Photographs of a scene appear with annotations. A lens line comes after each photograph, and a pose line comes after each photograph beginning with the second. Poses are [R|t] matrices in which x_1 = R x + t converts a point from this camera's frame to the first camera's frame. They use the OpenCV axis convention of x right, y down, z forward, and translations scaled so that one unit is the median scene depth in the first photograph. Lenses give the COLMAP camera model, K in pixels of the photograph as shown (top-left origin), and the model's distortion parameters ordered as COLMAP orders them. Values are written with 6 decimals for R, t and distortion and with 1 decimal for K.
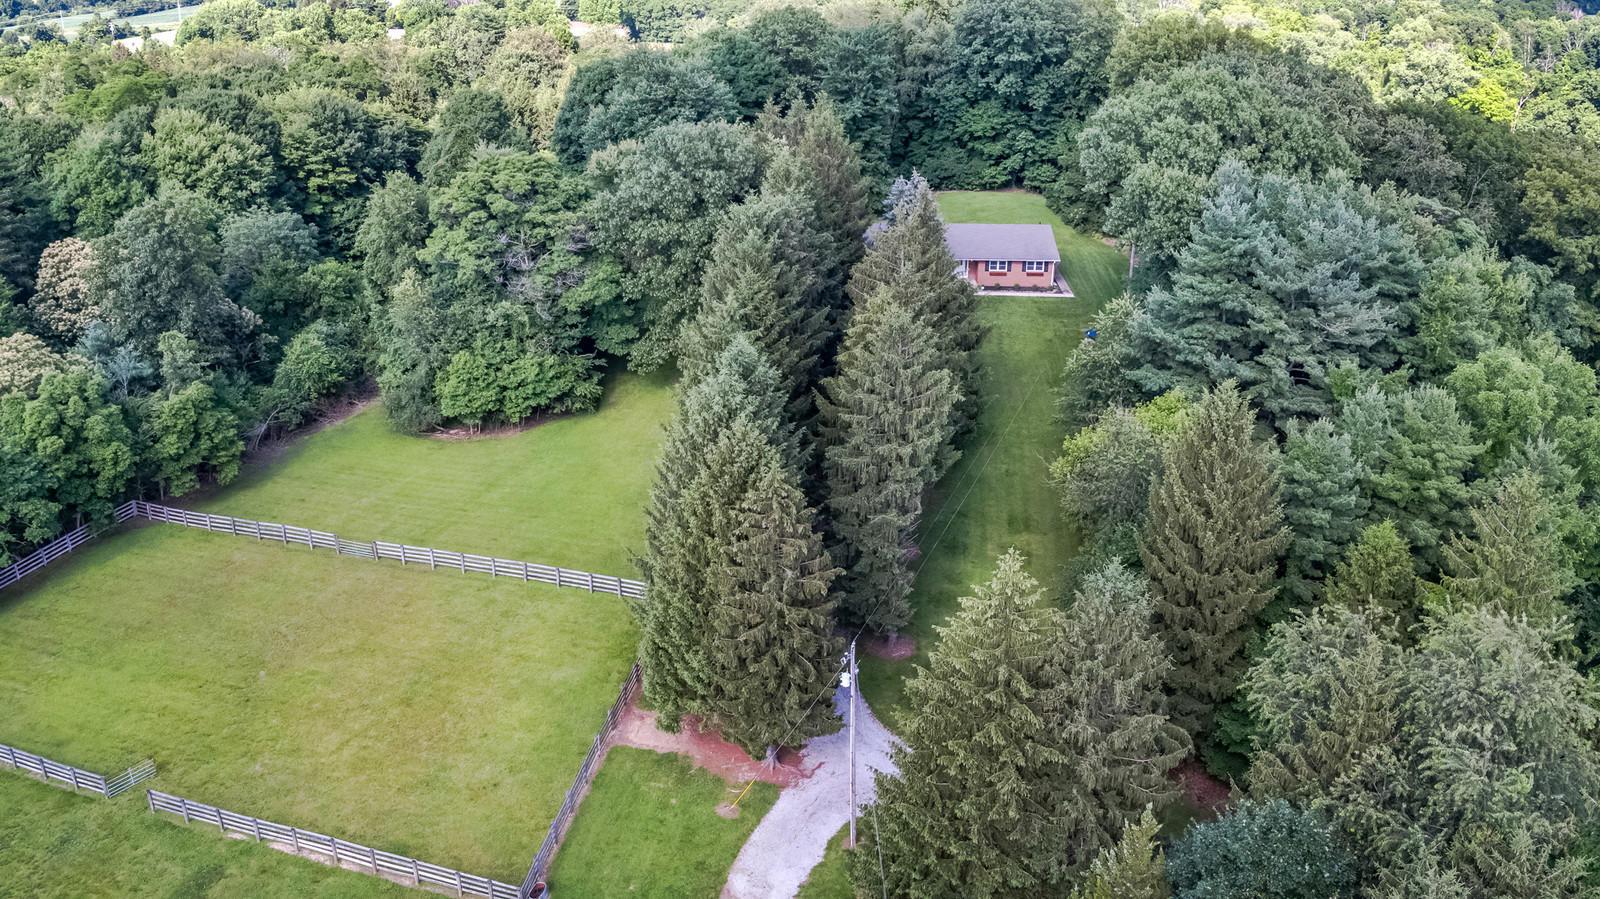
lens RADIAL K [[1376.9, 0, 795.5], [0, 1376.9, 459.2], [0, 0, 1]] dist [-0.223343, 0.107224]
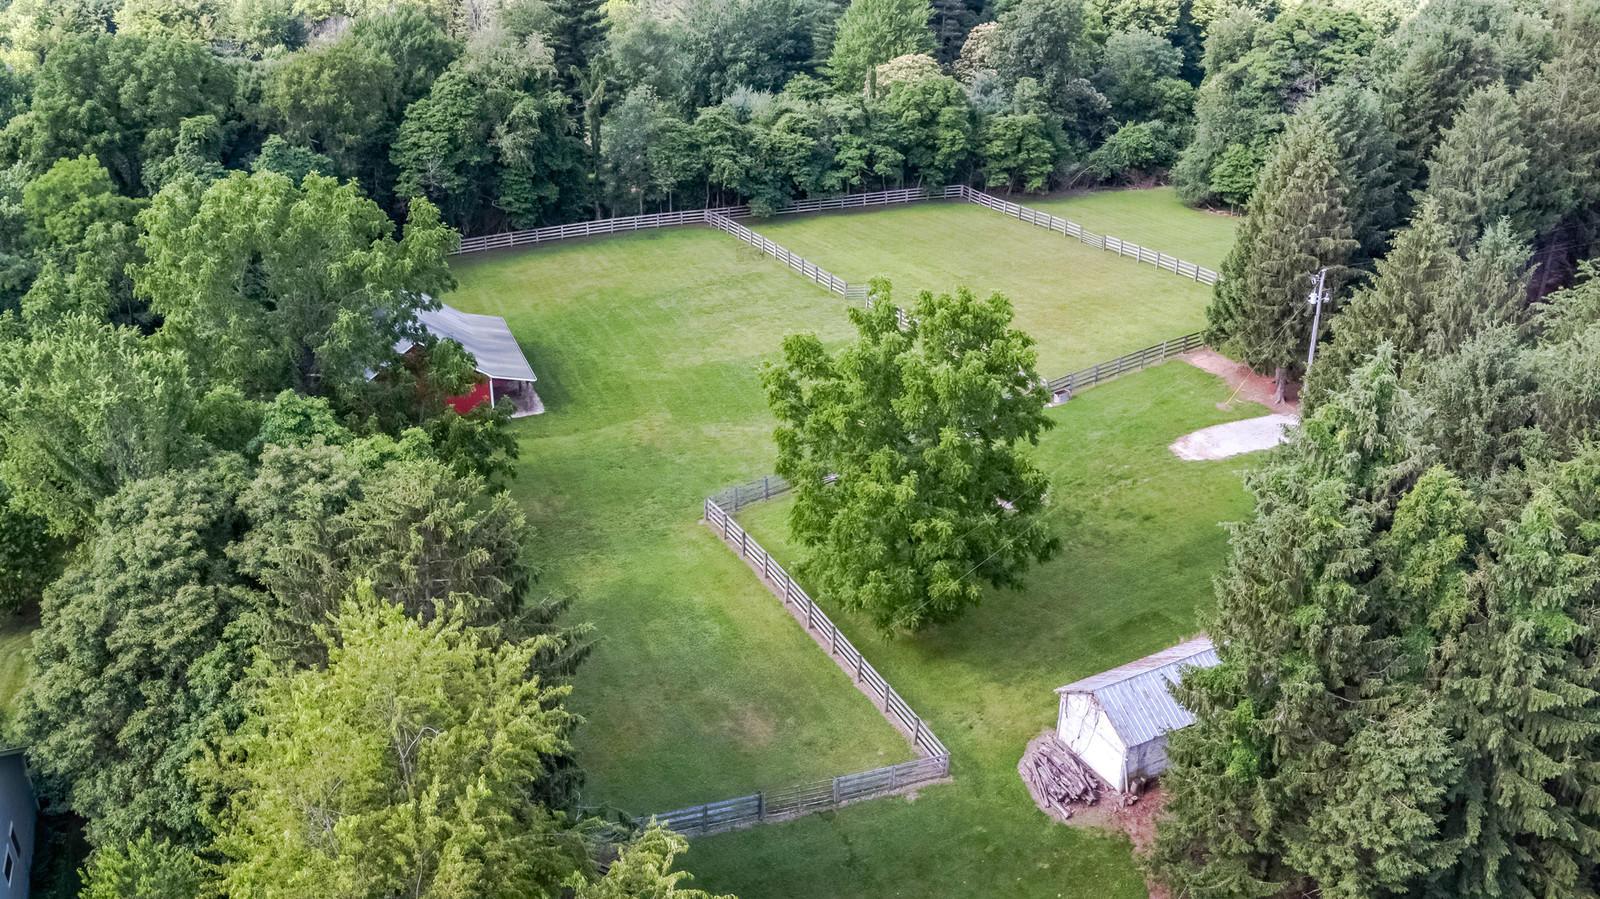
lens RADIAL K [[1376.9, 0, 795.5], [0, 1376.9, 459.2], [0, 0, 1]] dist [-0.223343, 0.107224]
pose [[0.731930, 0.299278, -0.612136, 0.284985], [-0.296809, 0.948703, 0.108934, 0.180519], [0.613337, 0.101955, 0.783213, -0.162643]]
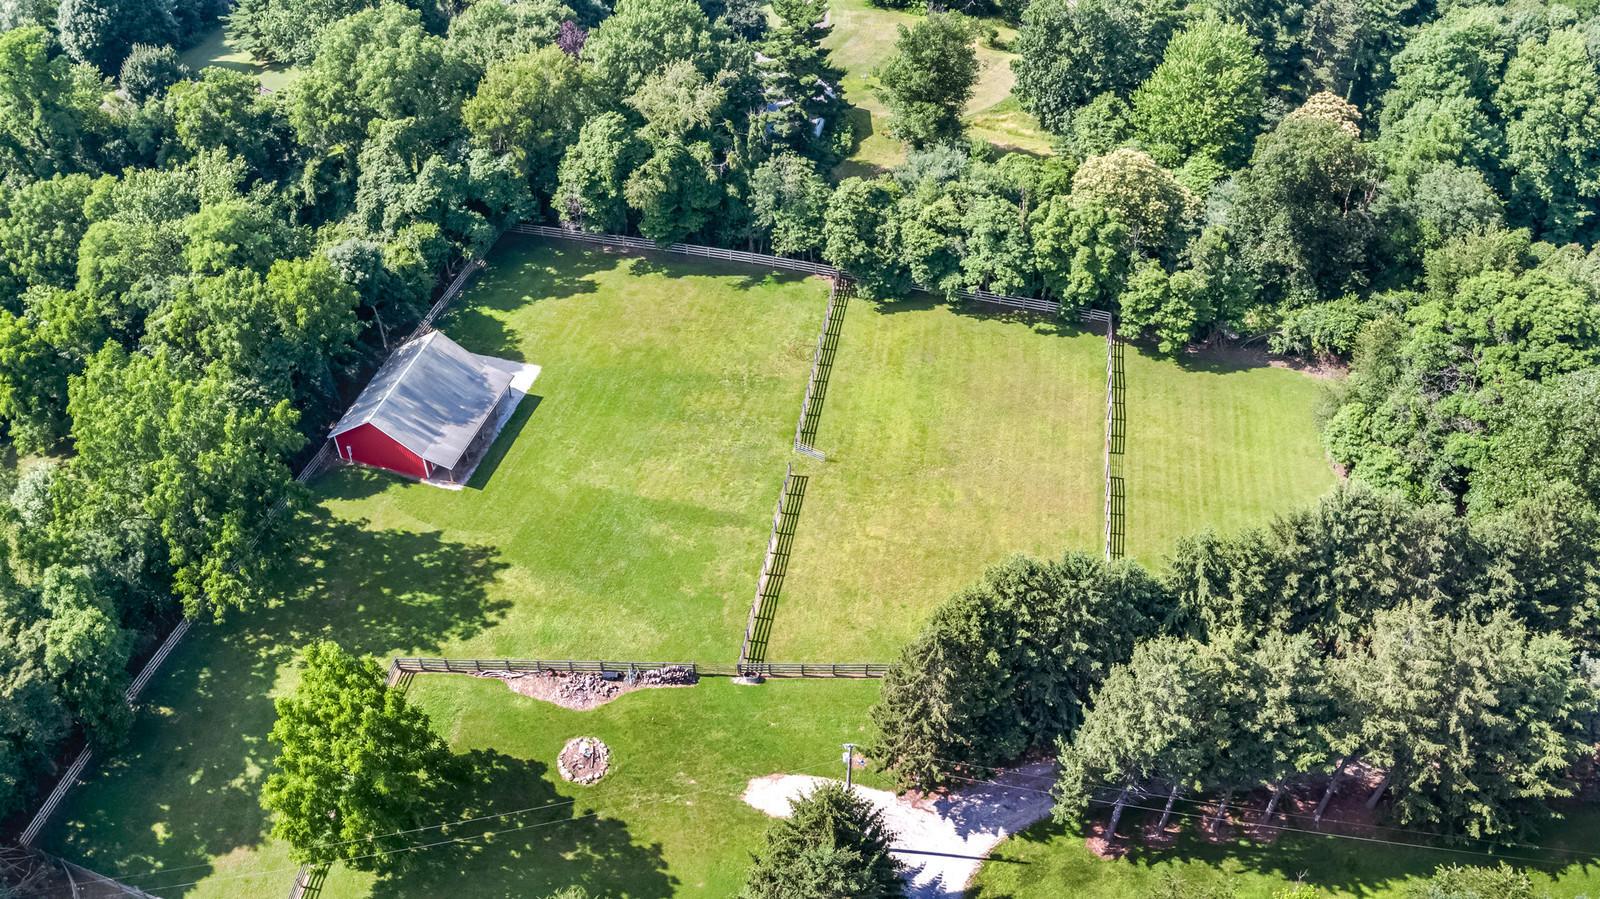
lens RADIAL K [[1376.9, 0, 795.5], [0, 1376.9, 459.2], [0, 0, 1]] dist [-0.223343, 0.107224]
pose [[0.155599, 0.683054, -0.713601, 0.460458], [-0.412658, 0.701292, 0.581294, -0.474274], [0.897498, 0.204025, 0.390988, 0.201417]]
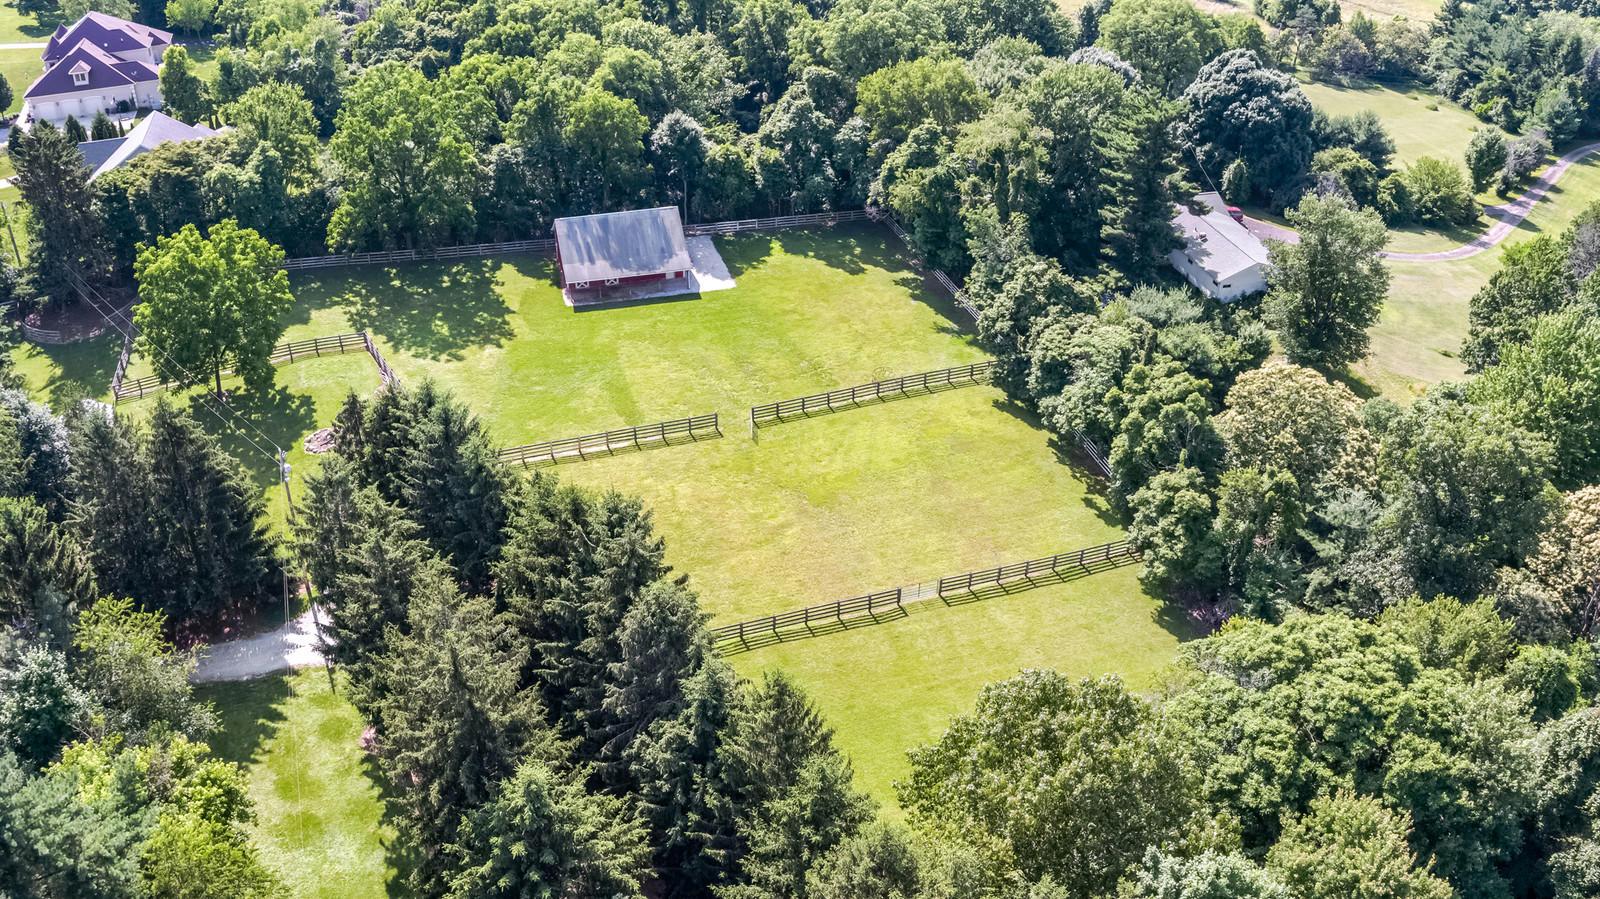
lens RADIAL K [[1376.9, 0, 795.5], [0, 1376.9, 459.2], [0, 0, 1]] dist [-0.223343, 0.107224]
pose [[-0.752913, 0.354183, -0.554687, 0.246816], [-0.290437, 0.577502, 0.762980, -0.650507], [0.590567, 0.735558, -0.331941, 1.036104]]
